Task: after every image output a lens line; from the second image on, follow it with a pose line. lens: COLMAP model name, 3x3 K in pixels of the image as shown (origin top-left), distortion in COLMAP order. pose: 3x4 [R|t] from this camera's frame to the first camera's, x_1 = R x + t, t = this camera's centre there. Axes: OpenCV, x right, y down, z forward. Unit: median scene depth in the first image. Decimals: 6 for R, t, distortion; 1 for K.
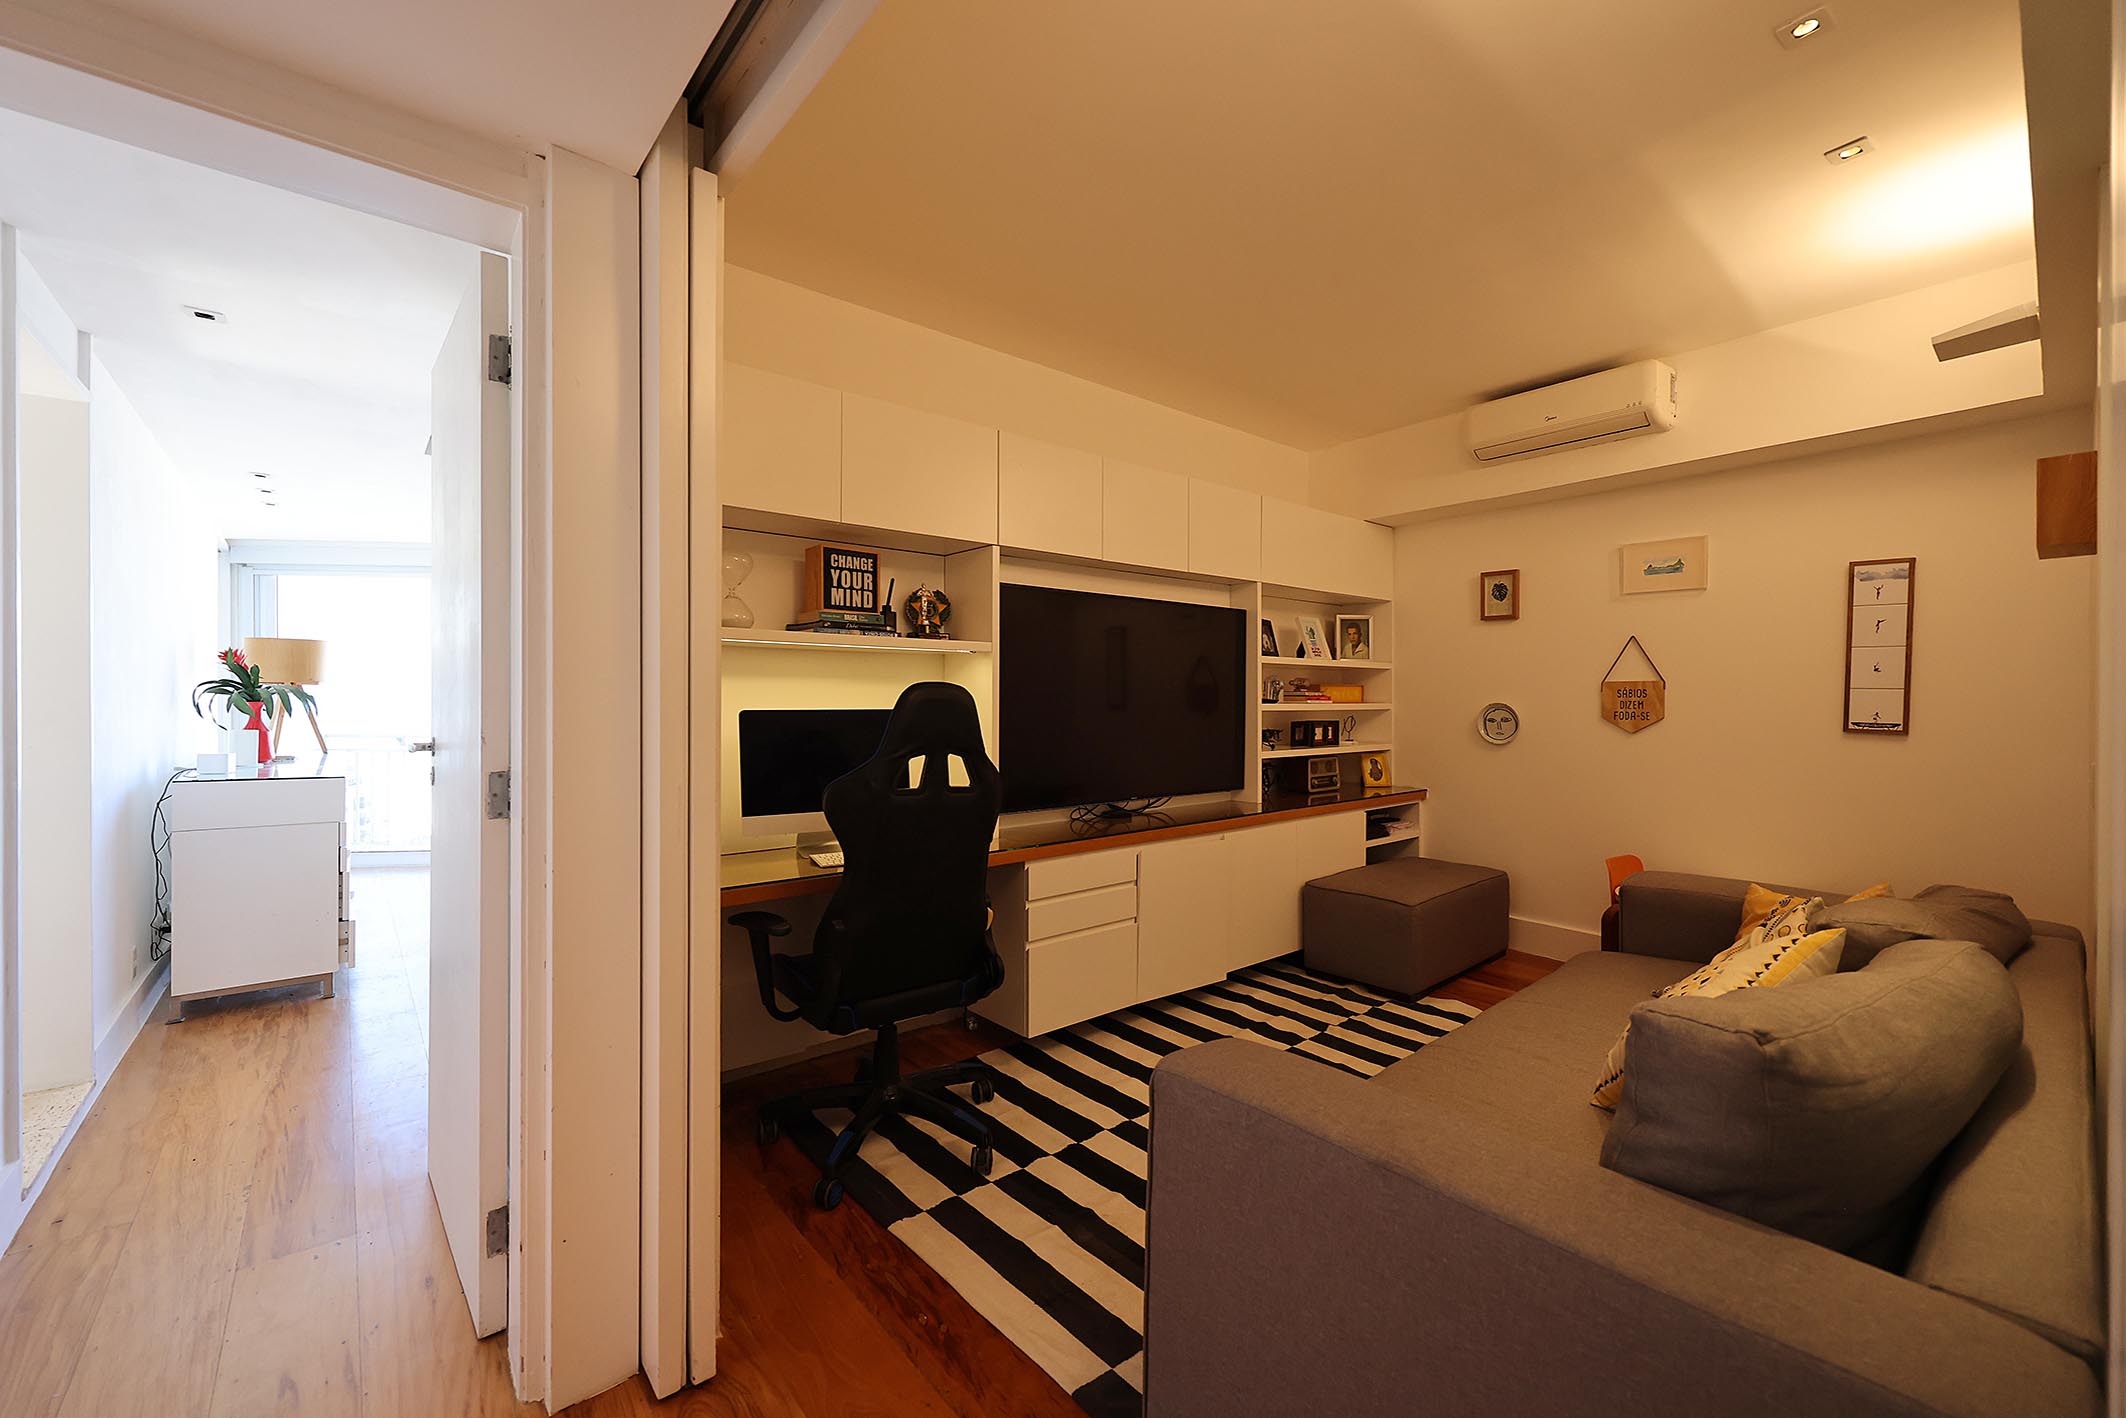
lens RADIAL K [[852.1, 0, 1055.4], [0, 852.1, 706.8], [0, 0, 1]] dist [-0.007470, -0.000408]
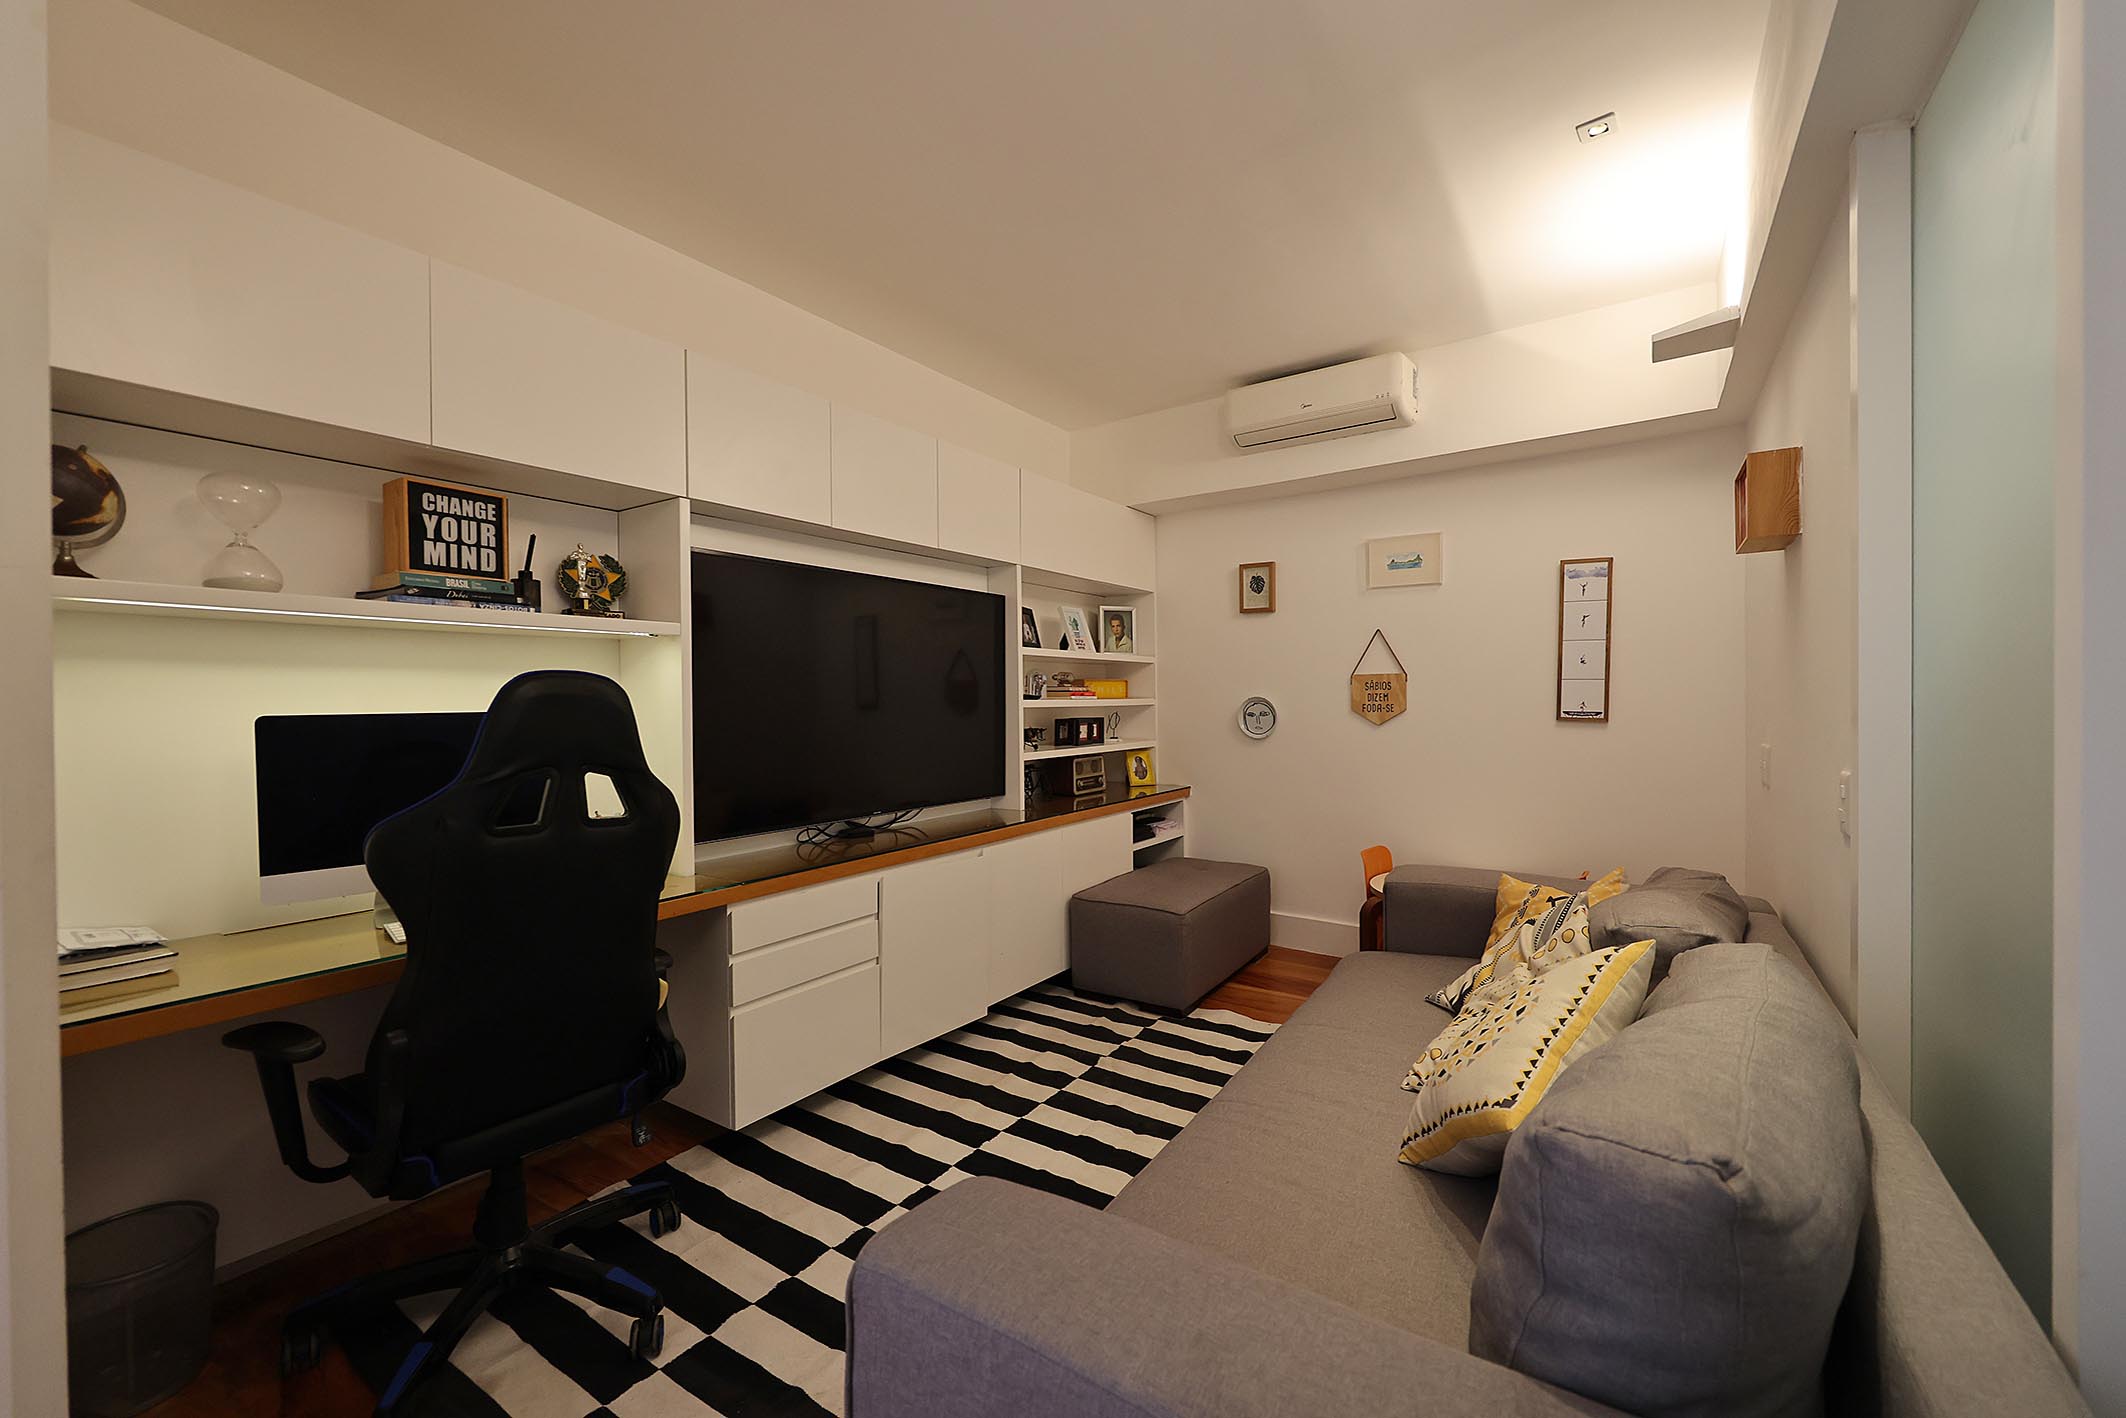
lens RADIAL K [[852.1, 0, 1065.2], [0, 852.1, 707.6], [0, 0, 1]] dist [-0.007470, -0.000408]
pose [[0.960513, -0.012846, 0.277938, 0.045784], [0.012545, 0.999917, 0.002862, 0.003114], [-0.277951, 0.000737, 0.960595, 0.161705]]
